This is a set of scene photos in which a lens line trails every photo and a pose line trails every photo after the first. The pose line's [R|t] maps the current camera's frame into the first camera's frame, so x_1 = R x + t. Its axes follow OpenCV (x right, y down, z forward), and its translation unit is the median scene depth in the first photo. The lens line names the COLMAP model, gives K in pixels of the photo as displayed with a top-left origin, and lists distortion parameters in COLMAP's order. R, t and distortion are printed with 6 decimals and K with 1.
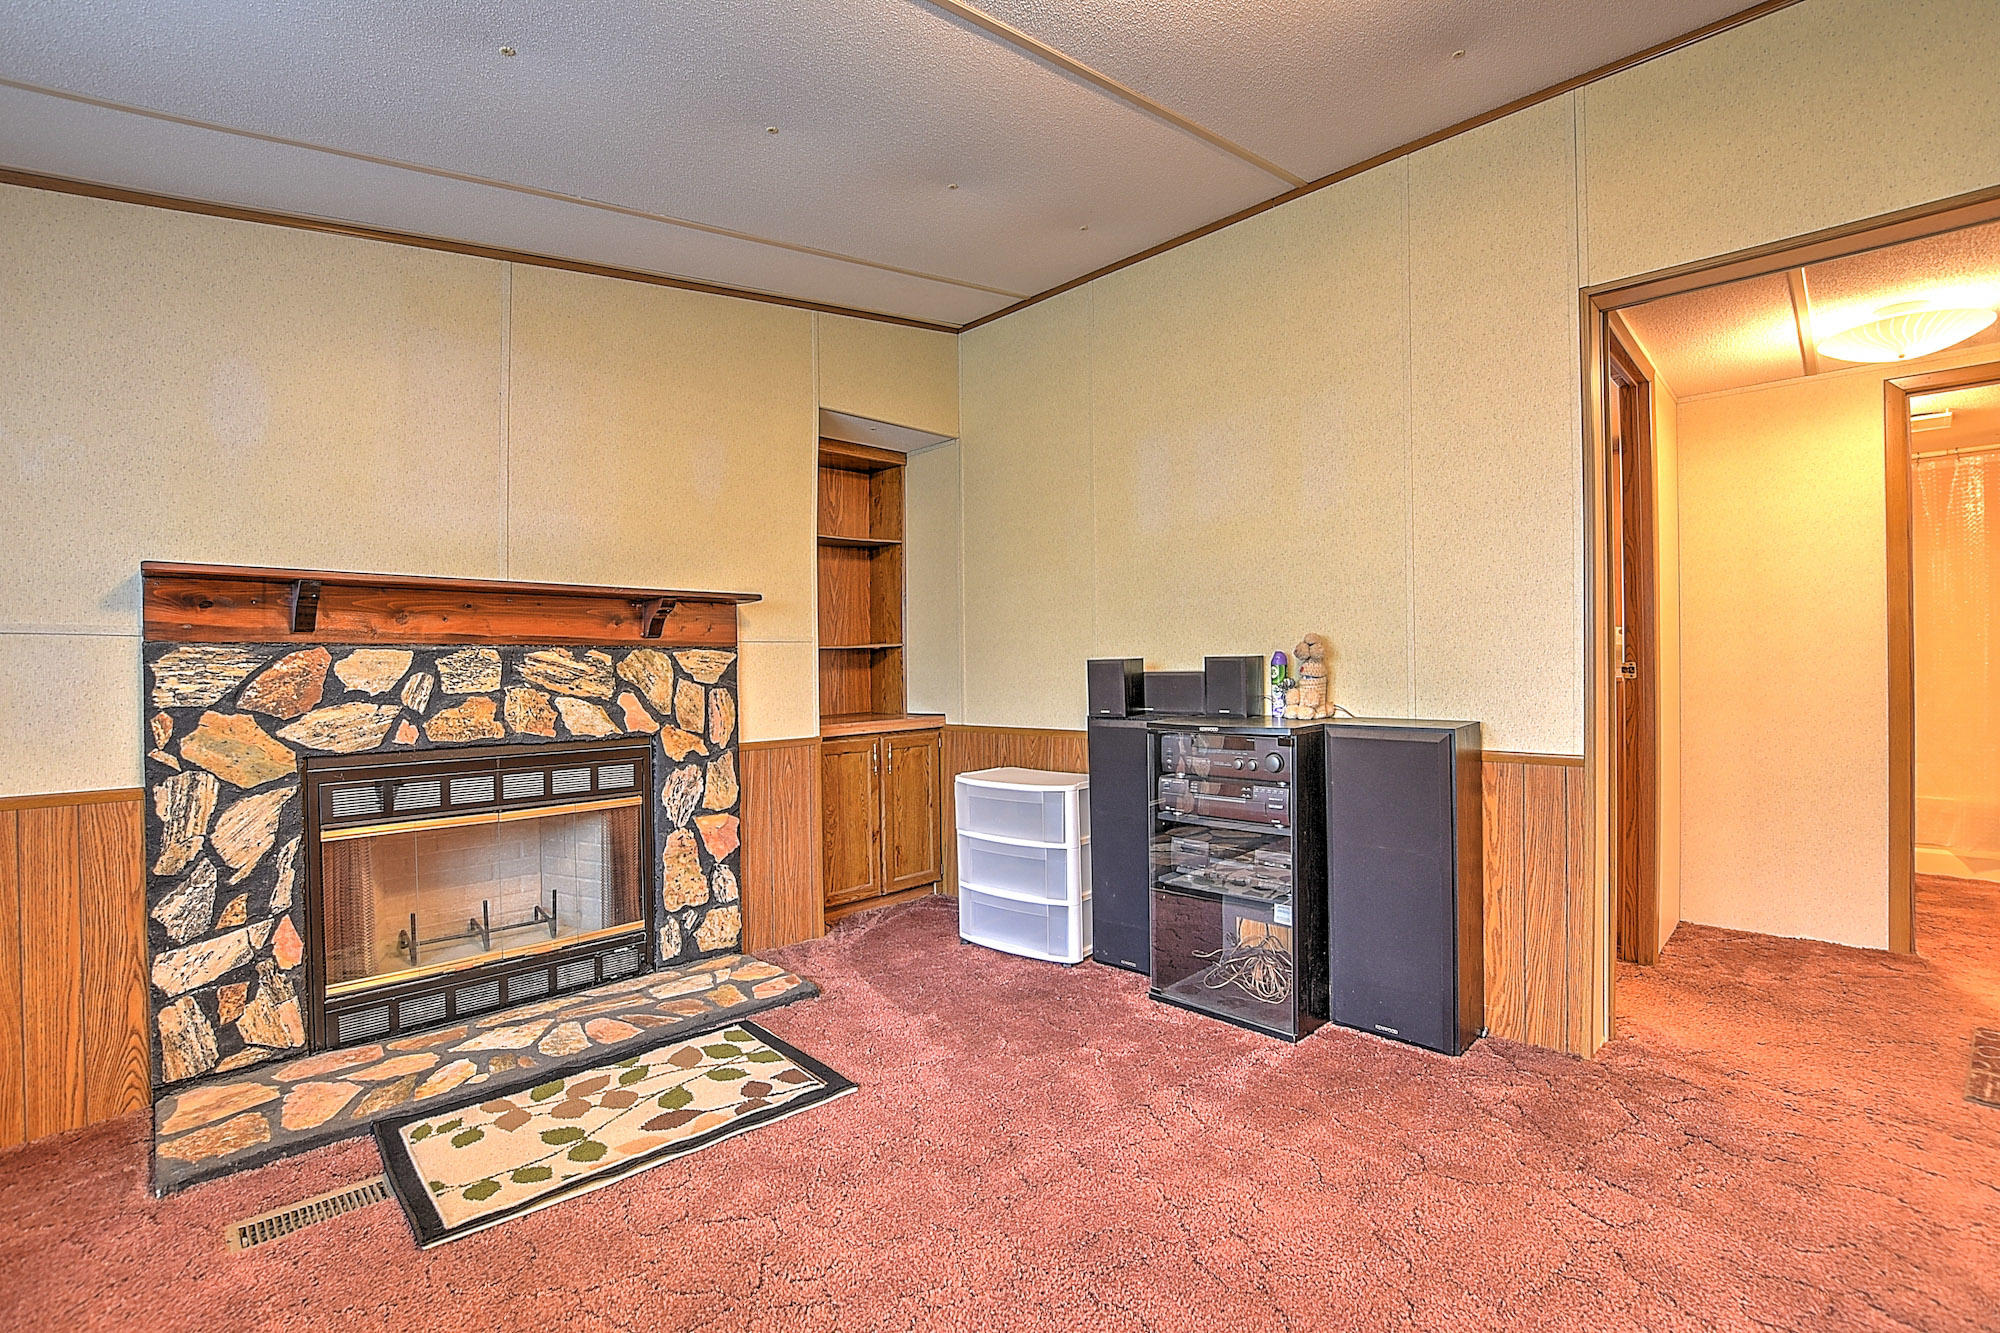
lens RADIAL K [[881.7, 0, 994.8], [0, 881.7, 664.9], [0, 0, 1]] dist [-0.036138, 0.006530]
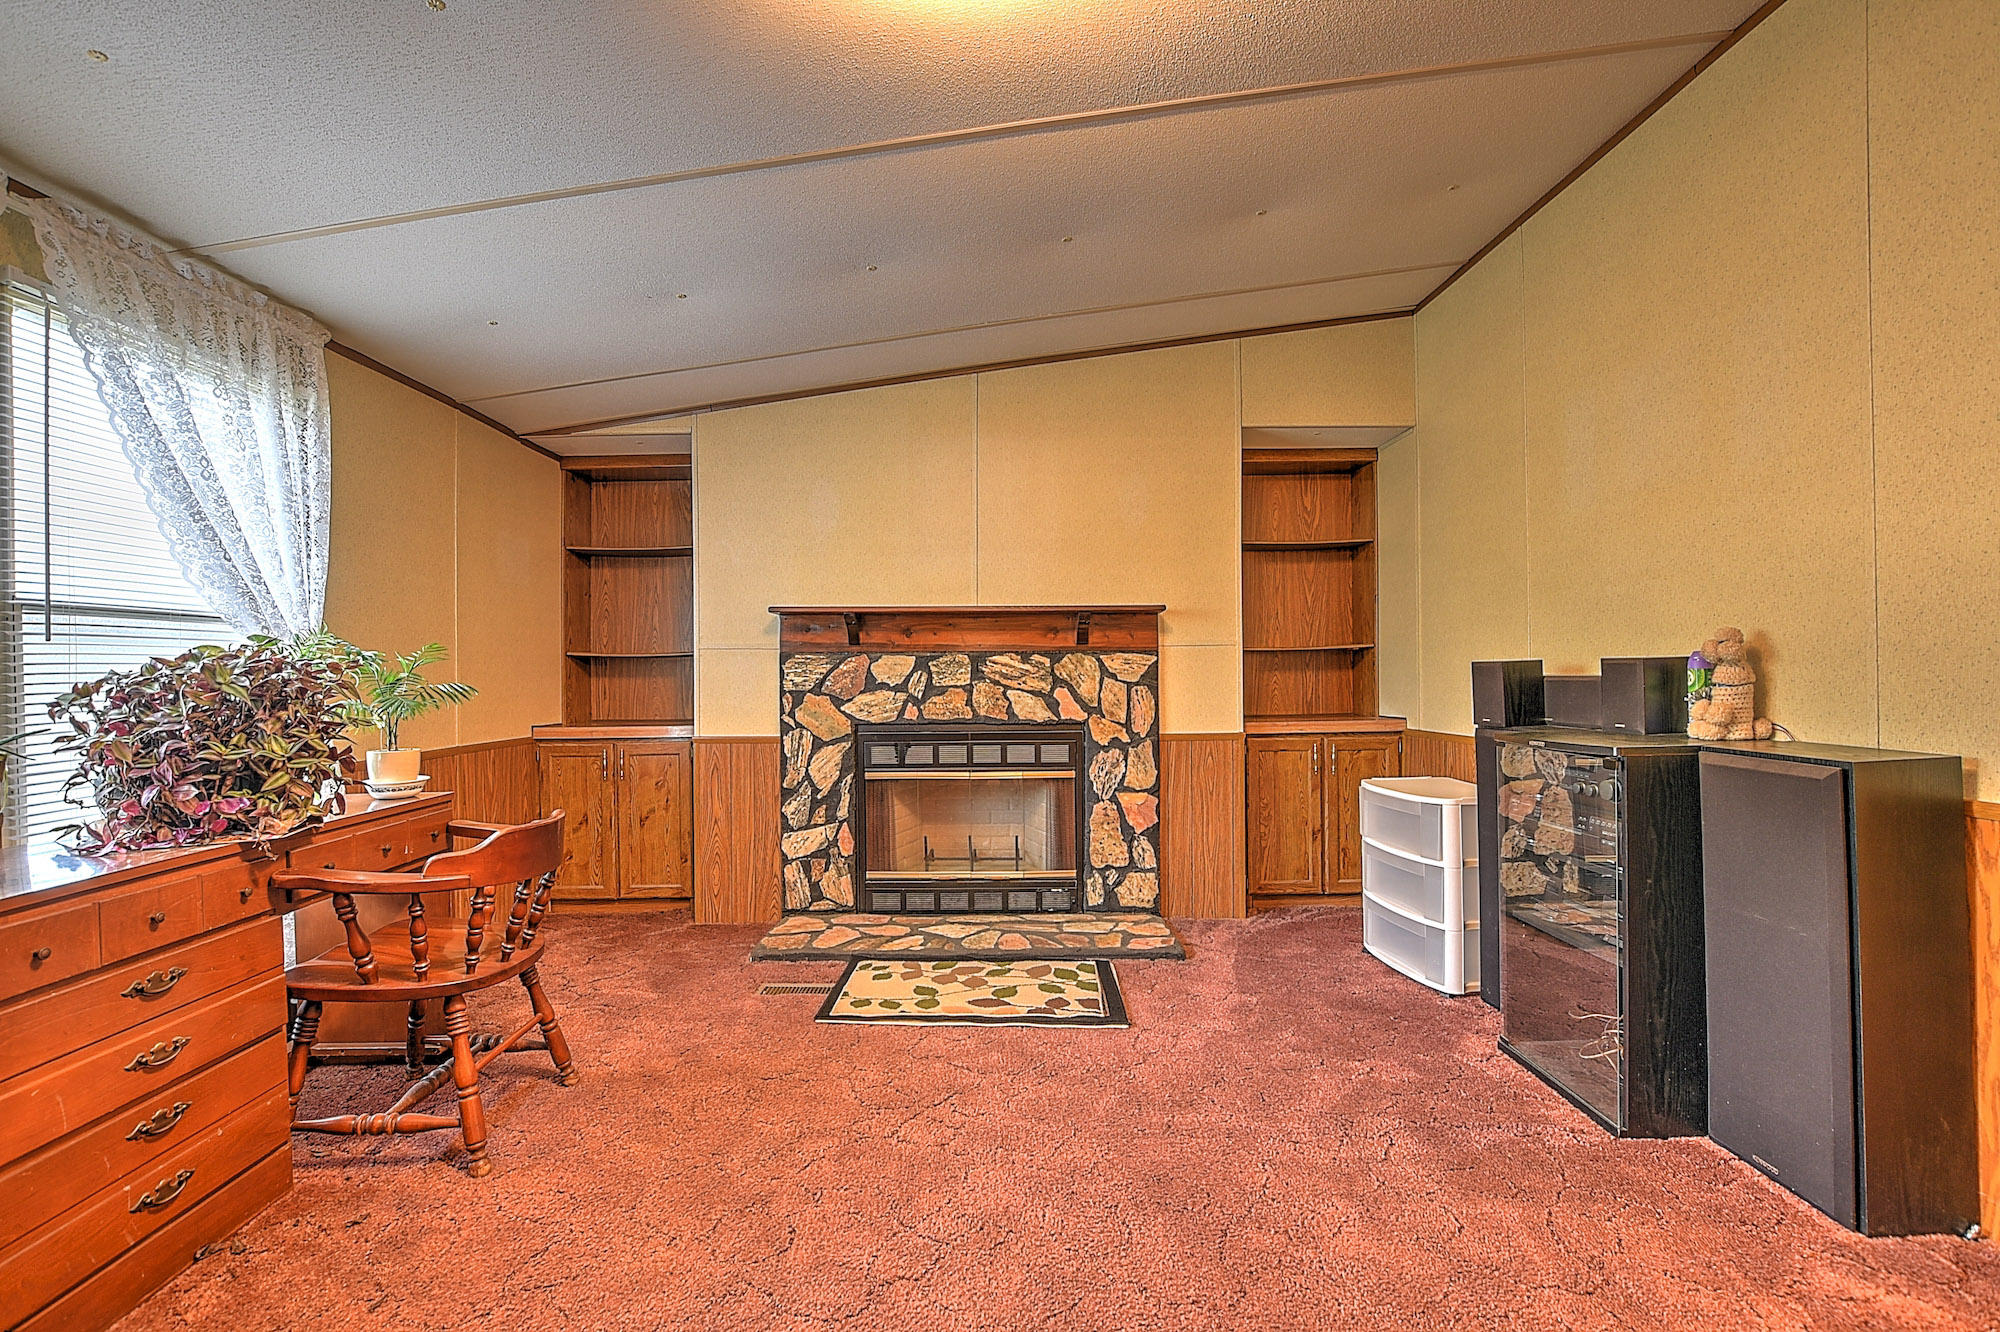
lens RADIAL K [[881.7, 0, 989.0], [0, 881.7, 660.5], [0, 0, 1]] dist [-0.036138, 0.006530]
pose [[0.709432, -0.001432, -0.704772, 0.429376], [-0.000810, 0.999996, -0.002847, -0.004571], [0.704773, 0.002590, 0.709428, 0.021691]]
